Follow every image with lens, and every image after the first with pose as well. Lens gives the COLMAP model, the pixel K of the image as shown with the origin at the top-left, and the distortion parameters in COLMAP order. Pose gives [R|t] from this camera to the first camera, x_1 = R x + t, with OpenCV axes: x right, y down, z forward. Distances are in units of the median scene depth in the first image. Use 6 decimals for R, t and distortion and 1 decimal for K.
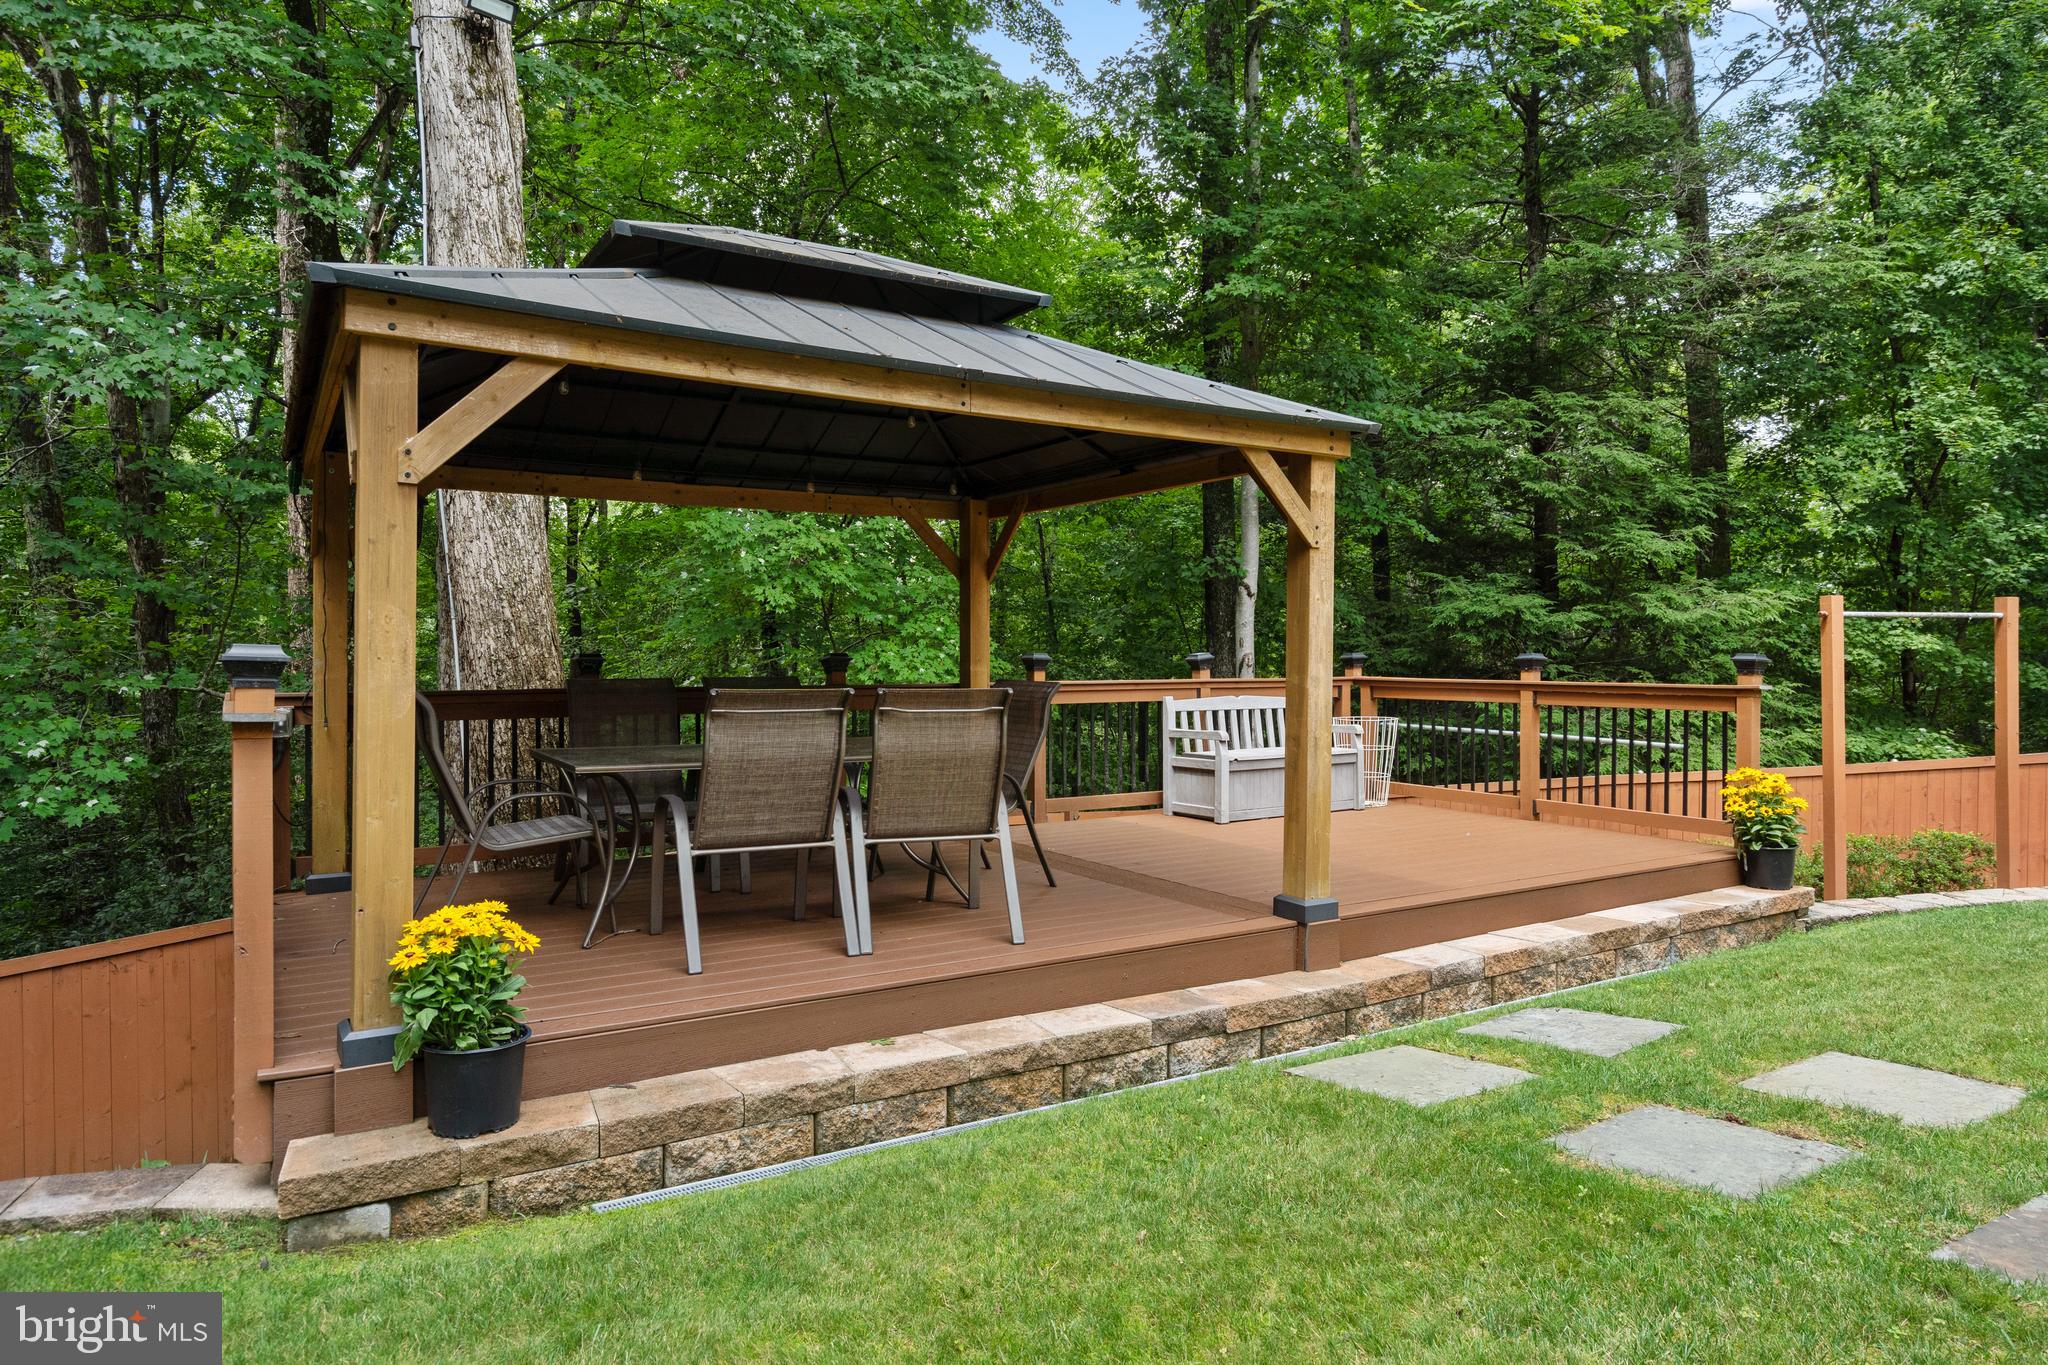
lens RADIAL K [[1216.2, 0, 1018.2], [0, 1216.2, 658.8], [0, 0, 1]] dist [0.009096, -0.002550]
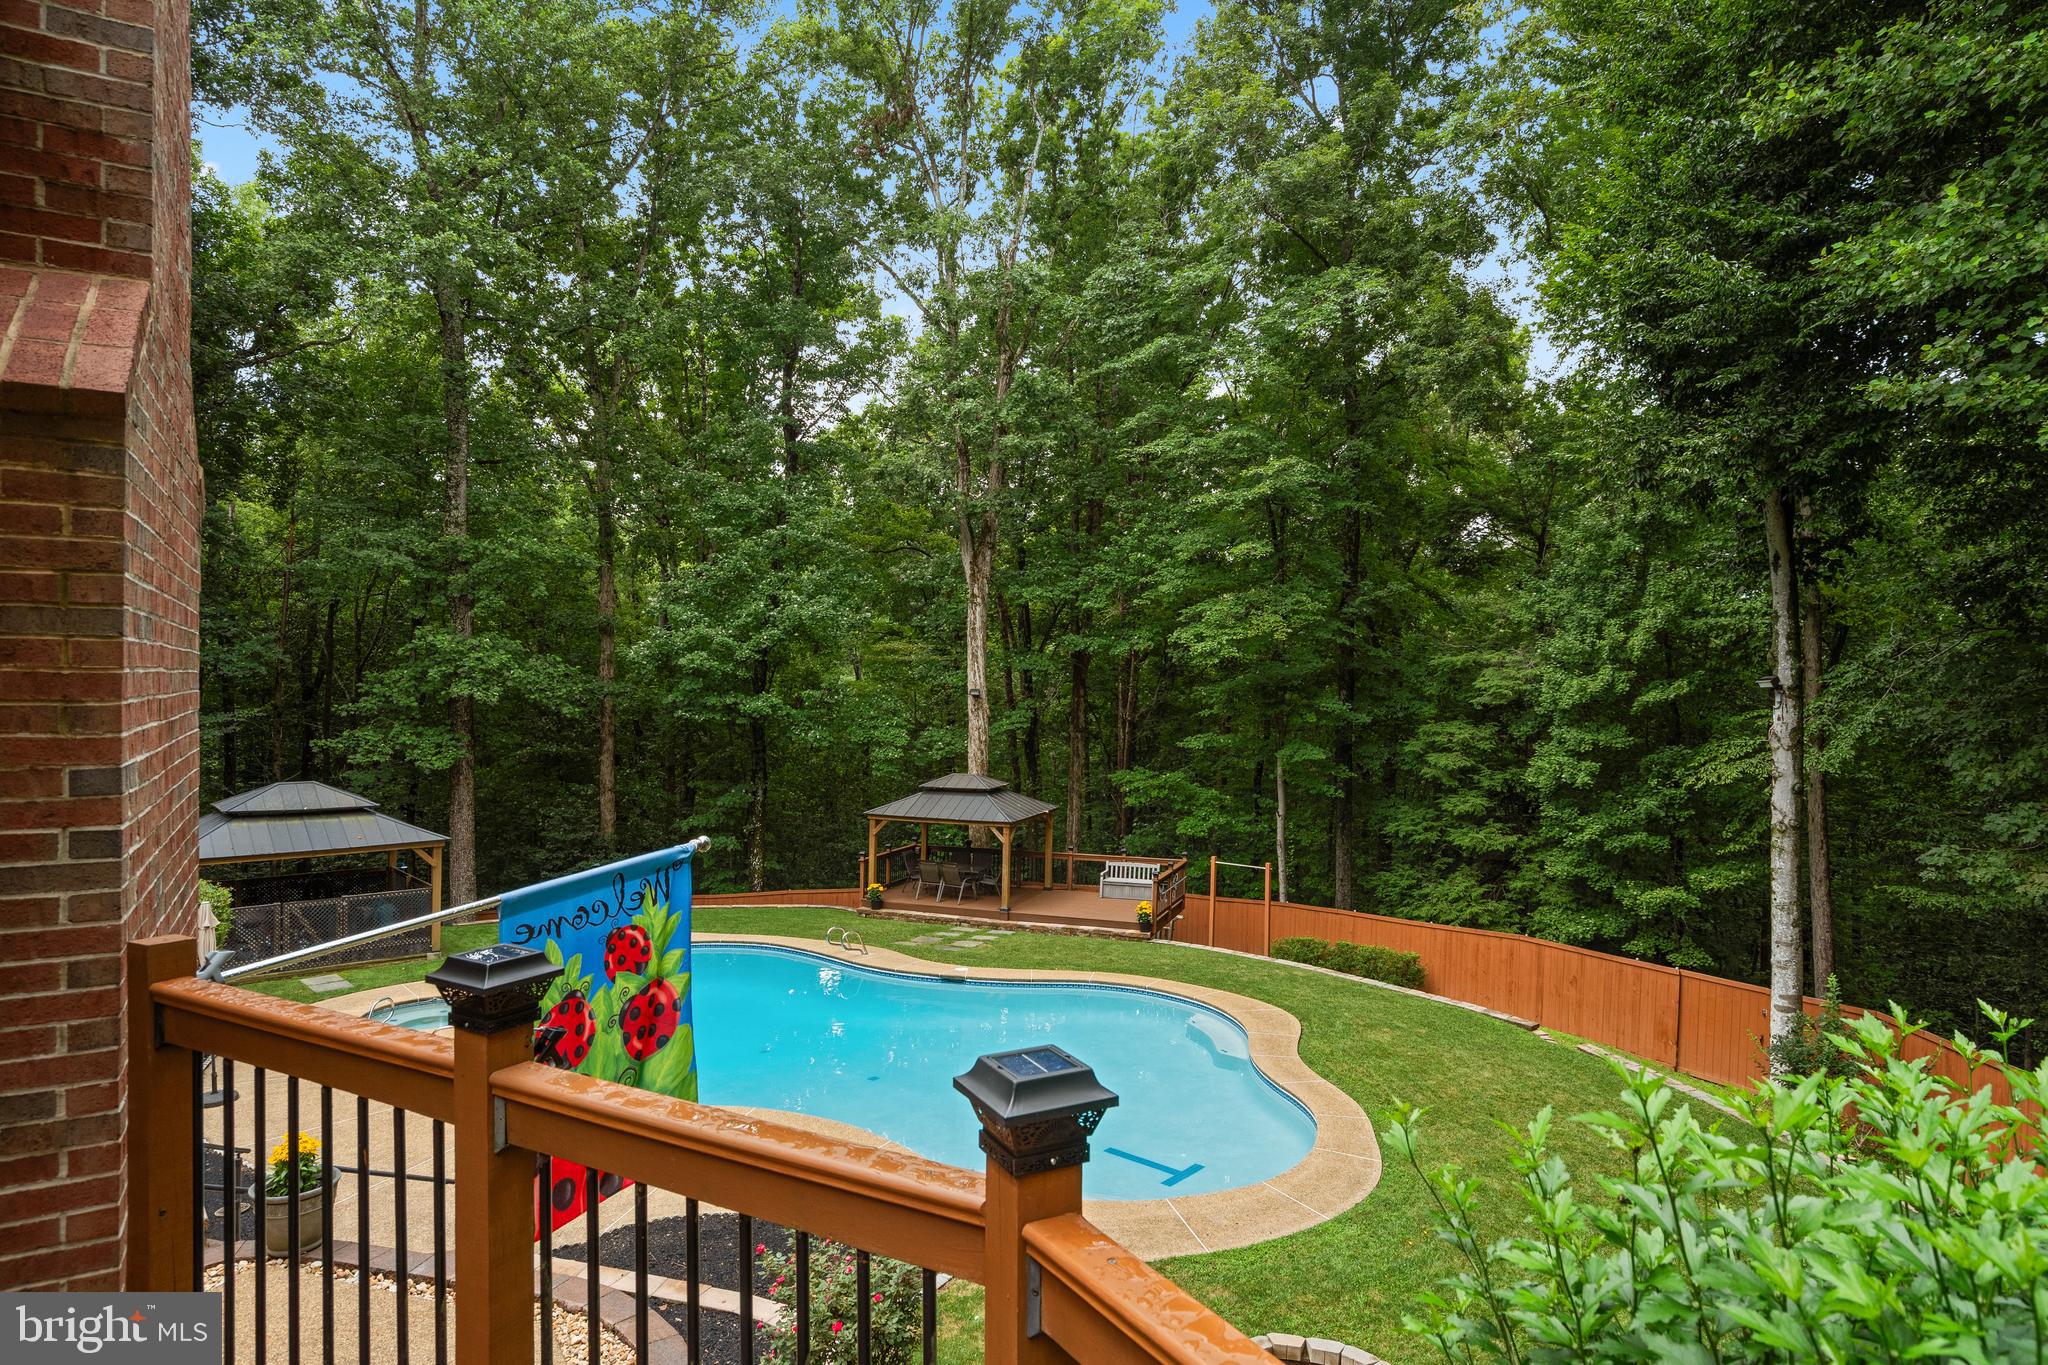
lens RADIAL K [[1172.4, 0, 1035.4], [0, 1172.4, 682.8], [0, 0, 1]] dist [0.001342, 0.000488]
pose [[0.605498, 0.001481, -0.795845, 2.975115], [-0.004561, 0.999988, -0.001610, -0.529557], [0.795834, 0.004605, 0.605498, -1.370329]]
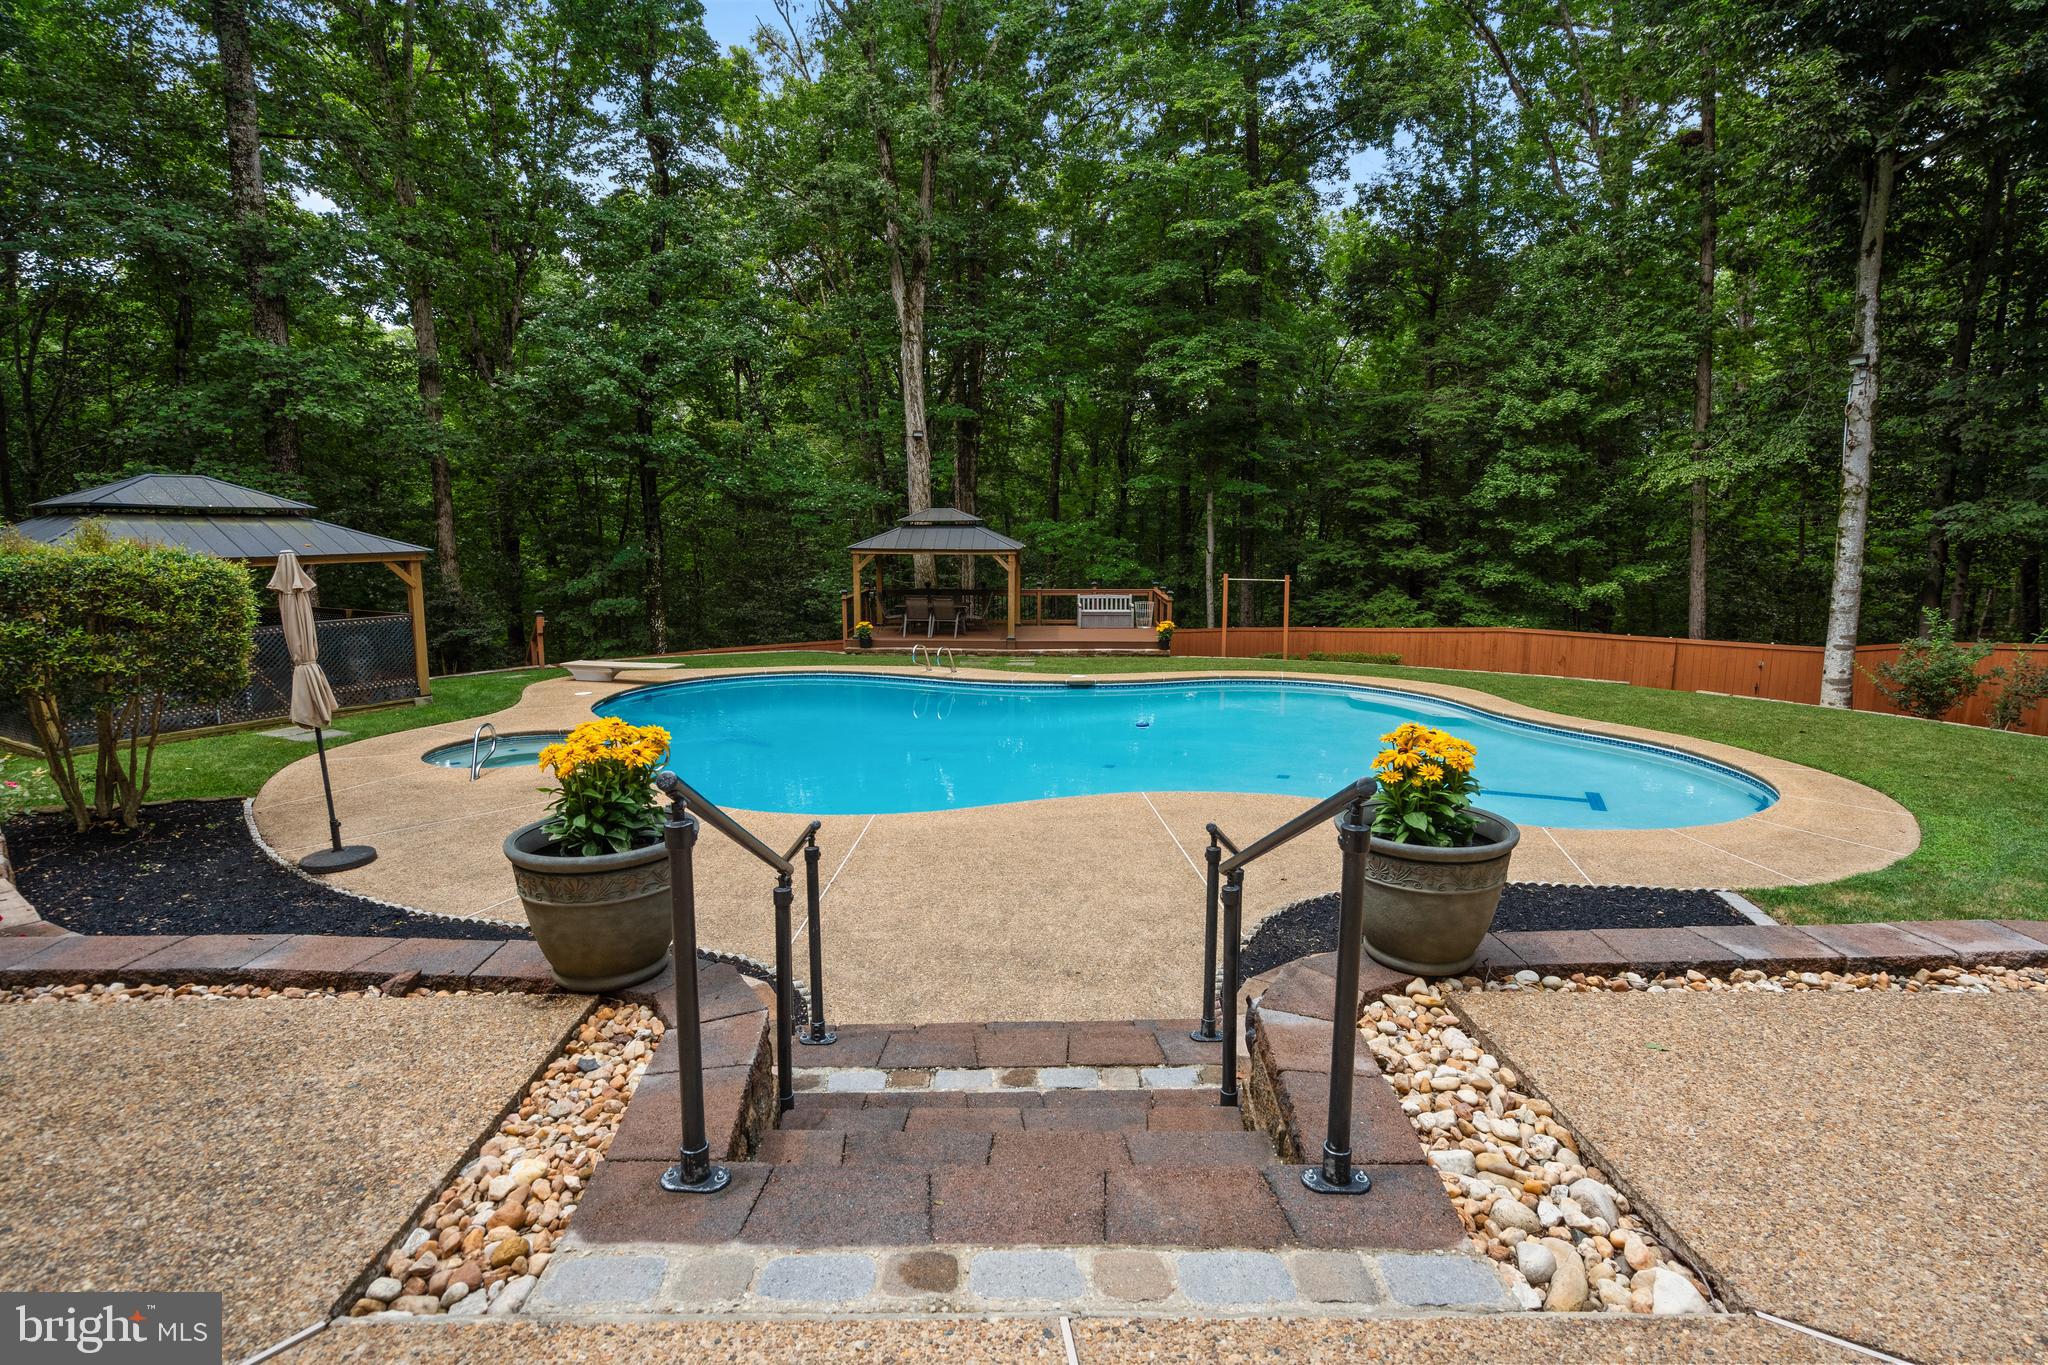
lens RADIAL K [[994.0, 0, 1045.9], [0, 994.0, 646.3], [0, 0, 1]] dist [-0.000761, 0.000774]
pose [[0.828352, 0.072494, -0.555497, 1.864201], [-0.000362, 0.991661, 0.128876, -0.217468], [0.560208, -0.106554, 0.821470, -1.670005]]
